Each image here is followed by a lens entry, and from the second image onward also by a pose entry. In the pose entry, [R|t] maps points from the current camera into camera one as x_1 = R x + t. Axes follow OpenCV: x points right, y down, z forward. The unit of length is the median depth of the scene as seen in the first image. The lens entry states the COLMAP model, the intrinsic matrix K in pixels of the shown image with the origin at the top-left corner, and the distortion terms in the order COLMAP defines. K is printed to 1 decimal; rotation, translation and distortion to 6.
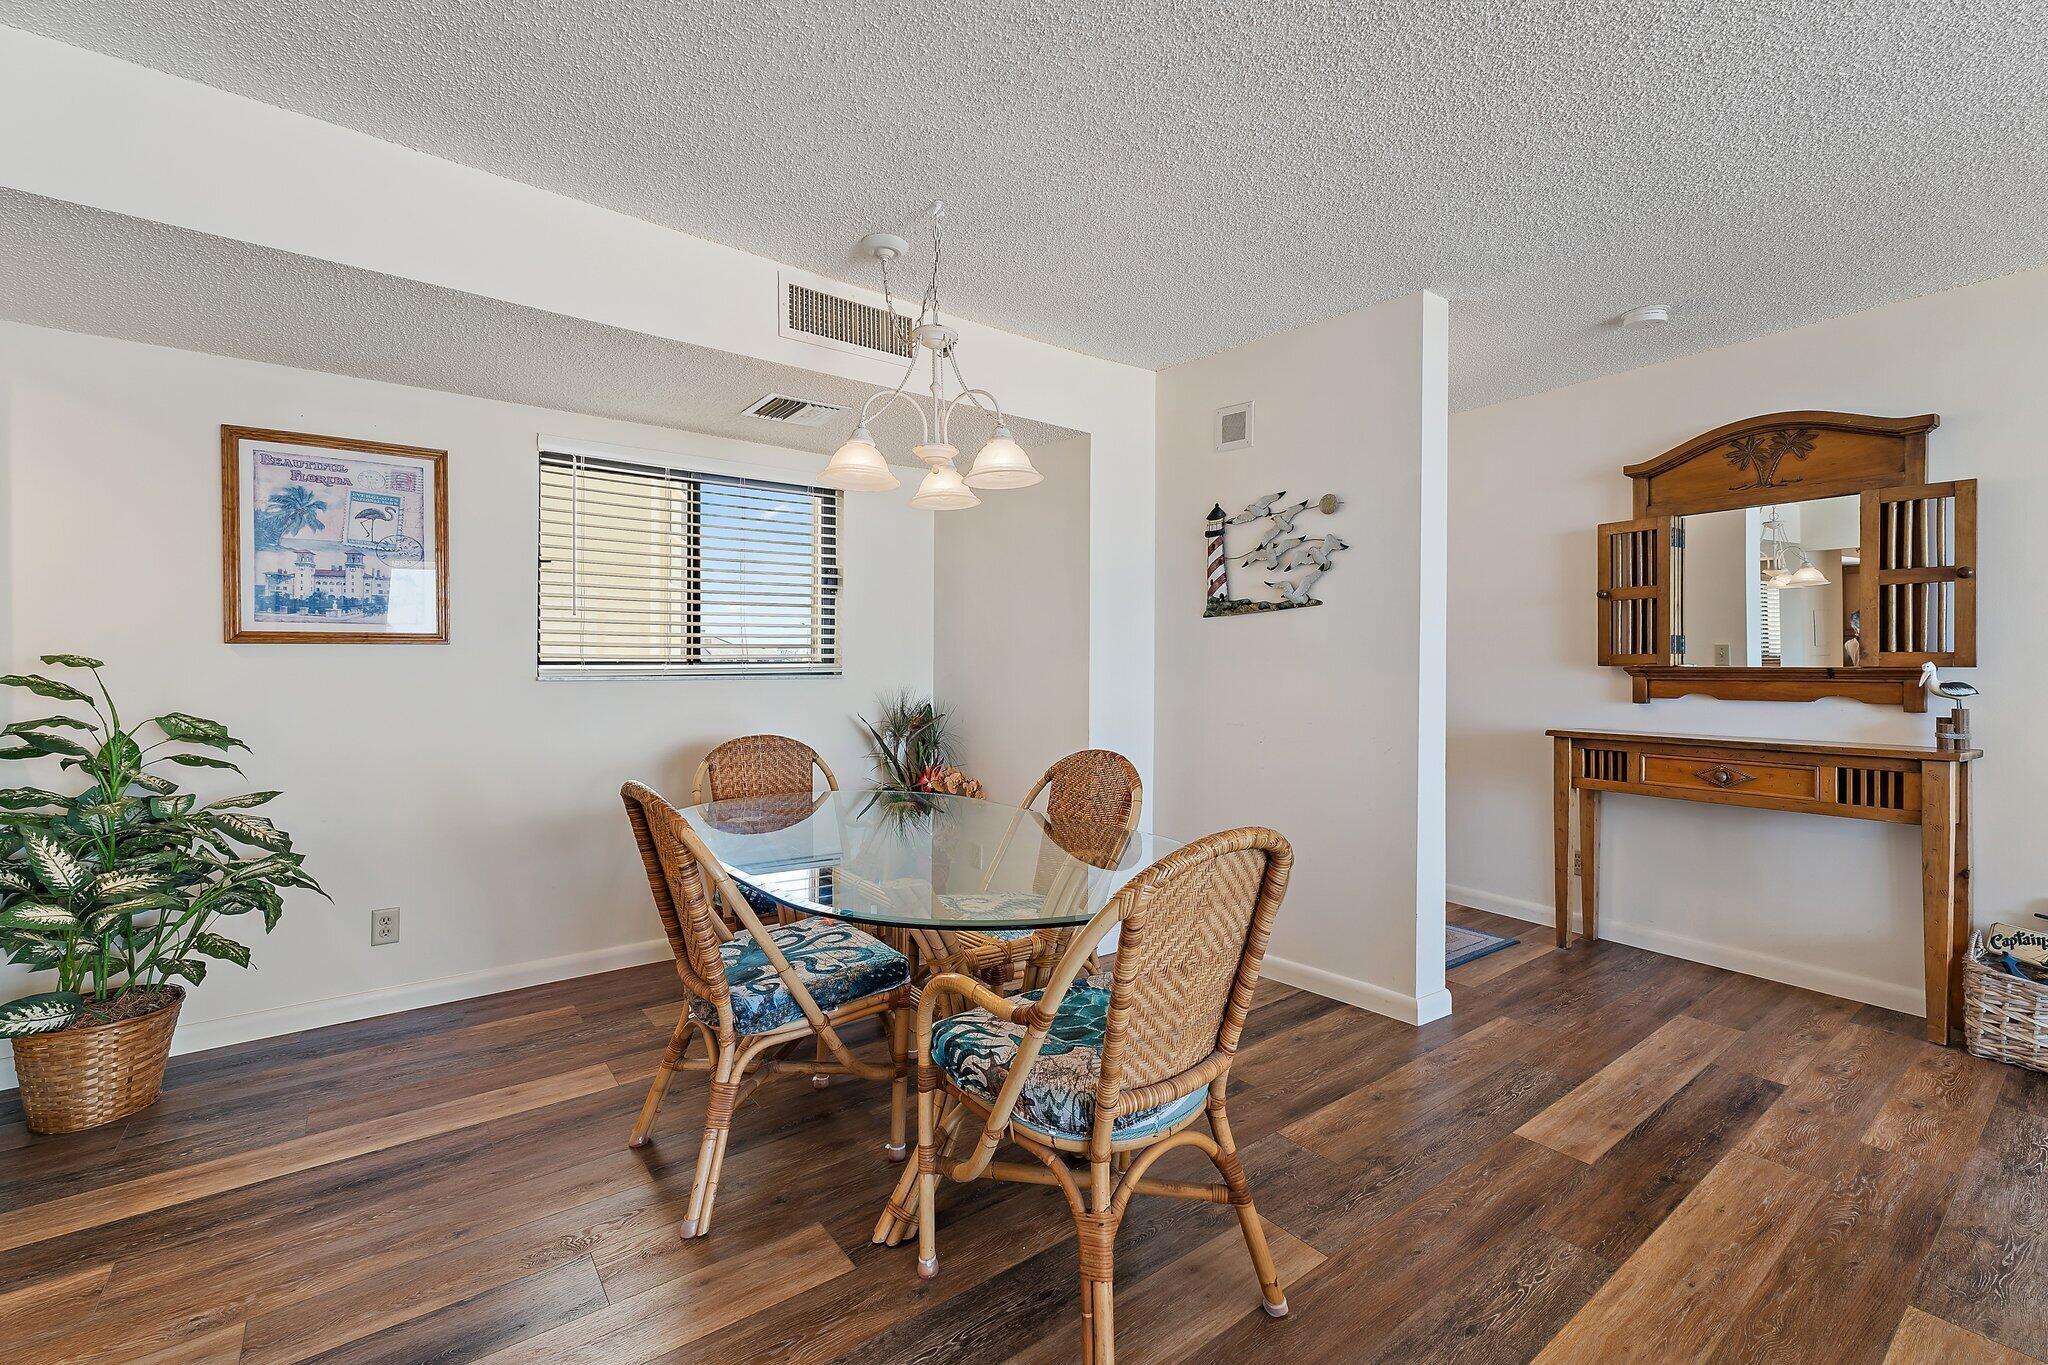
lens RADIAL K [[870.4, 0, 1017.5], [0, 870.4, 664.7], [0, 0, 1]] dist [0.002442, 0.000224]
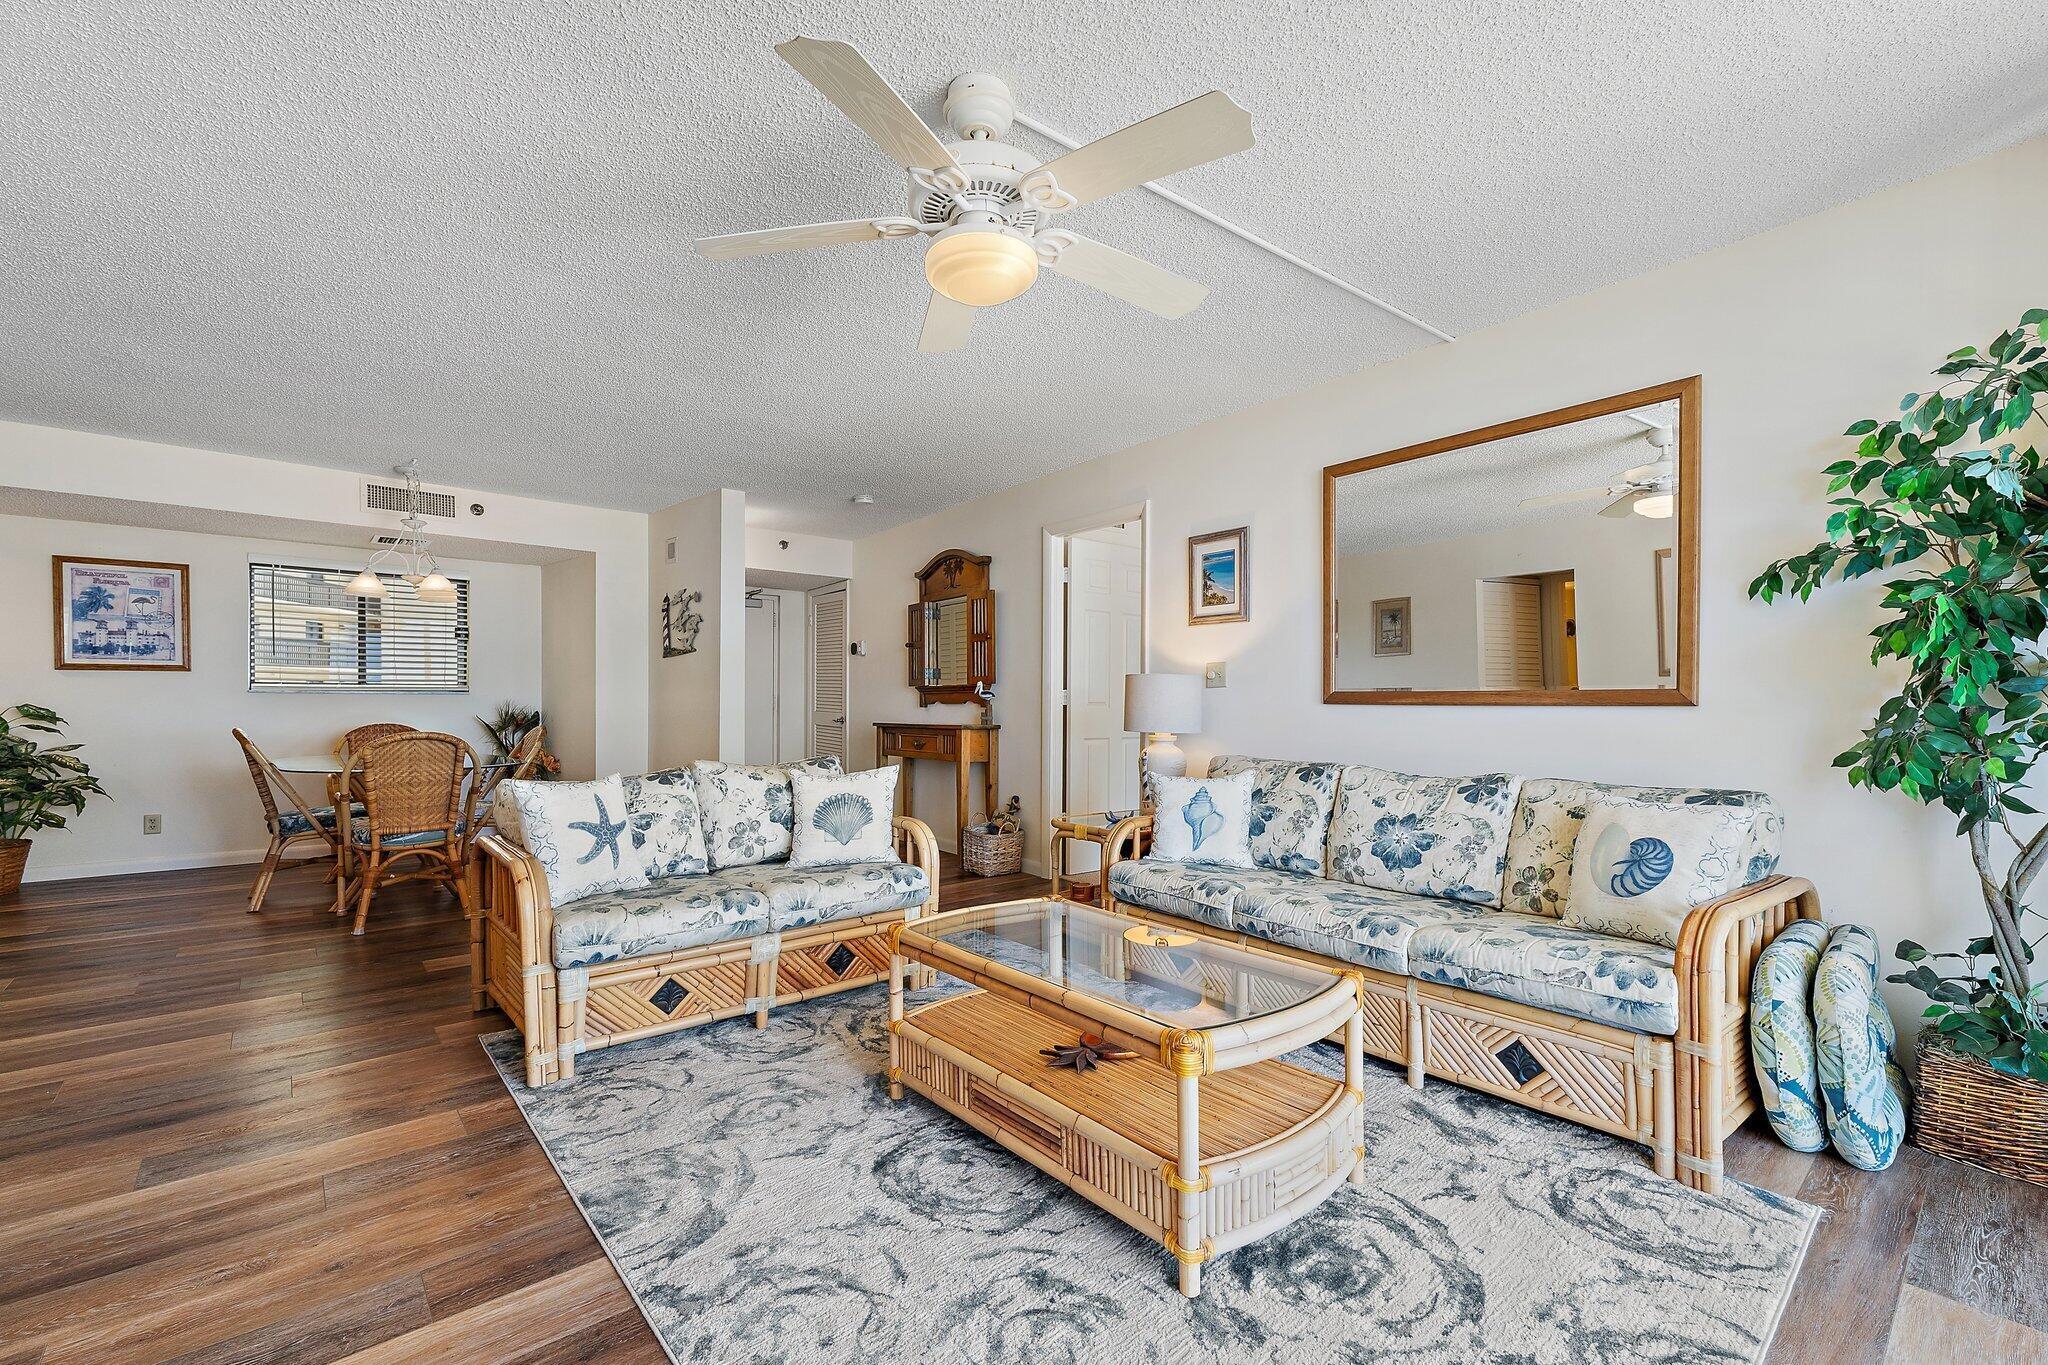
lens RADIAL K [[853.7, 0, 1038.8], [0, 853.7, 713.6], [0, 0, 1]] dist [0.000959, -0.004070]
pose [[0.996420, -0.002105, 0.084514, 0.995466], [0.001522, 0.999975, 0.006965, 0.057254], [-0.084526, -0.006811, 0.996398, -0.952913]]
